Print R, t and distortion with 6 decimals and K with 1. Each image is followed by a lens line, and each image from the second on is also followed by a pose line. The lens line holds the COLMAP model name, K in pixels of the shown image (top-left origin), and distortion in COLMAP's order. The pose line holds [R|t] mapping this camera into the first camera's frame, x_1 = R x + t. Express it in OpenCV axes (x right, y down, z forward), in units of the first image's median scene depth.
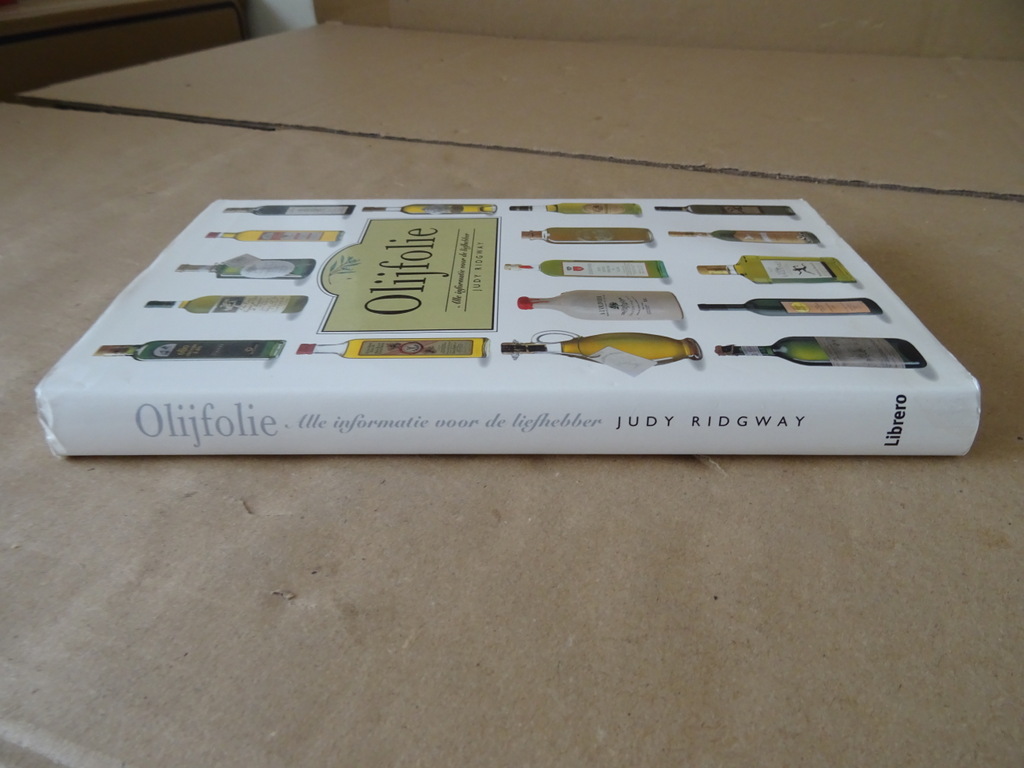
lens RADIAL K [[715.8, 0, 512.0], [0, 715.8, 384.0], [0, 0, 1]] dist [-0.007448, -0.001482]
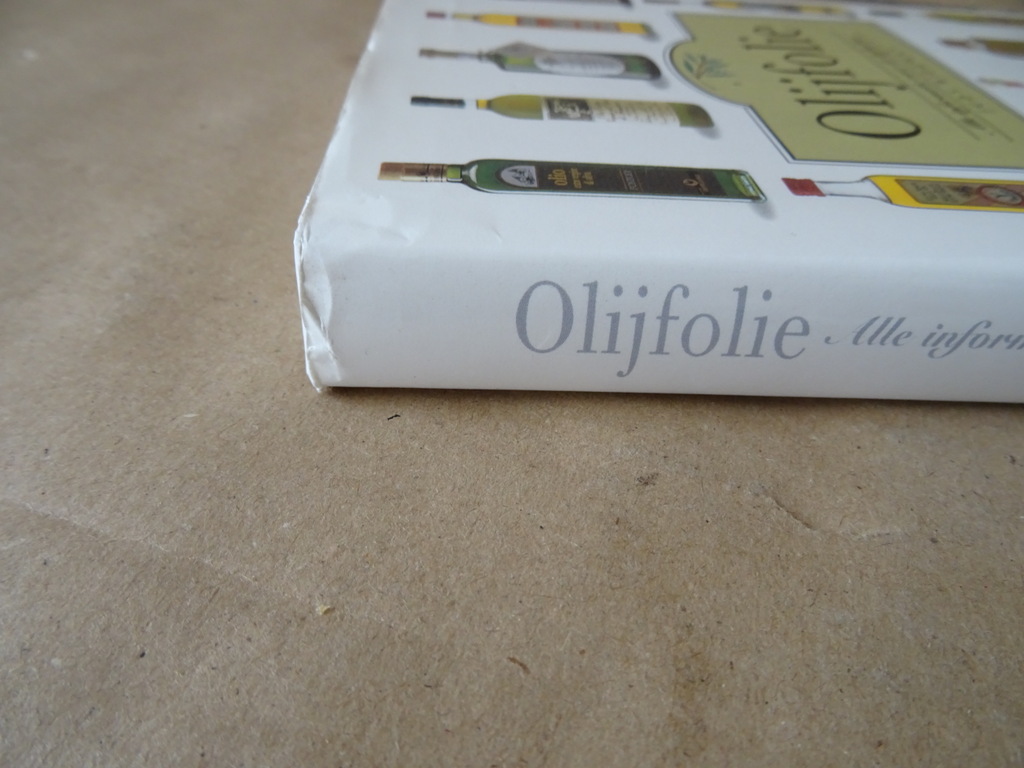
lens RADIAL K [[715.8, 0, 512.0], [0, 715.8, 384.0], [0, 0, 1]] dist [-0.007448, -0.001482]
pose [[0.997651, 0.030562, 0.061300, -0.461730], [-0.037142, 0.993322, 0.109237, 0.036560], [-0.057552, -0.111257, 0.992124, 0.444461]]
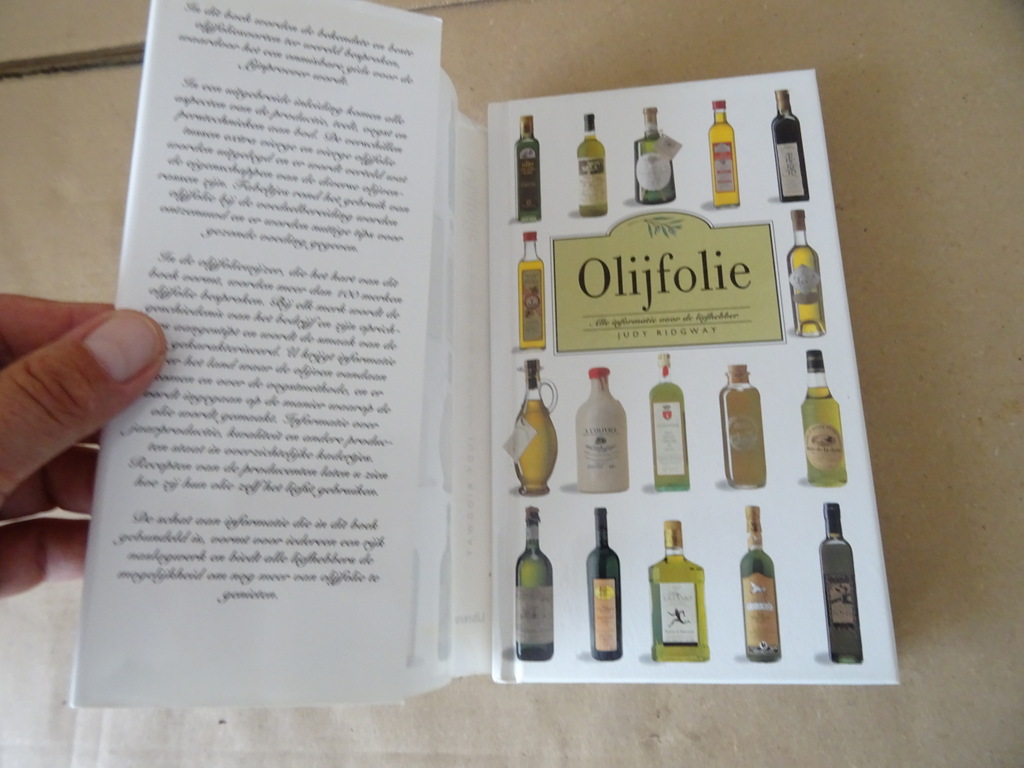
lens RADIAL K [[715.8, 0, 512.0], [0, 715.8, 384.0], [0, 0, 1]] dist [-0.007448, -0.001482]
pose [[0.019331, 0.971324, -0.236972, 0.337180], [-0.448112, 0.220295, 0.866410, -1.144683], [0.893768, 0.089442, 0.439521, 0.288391]]
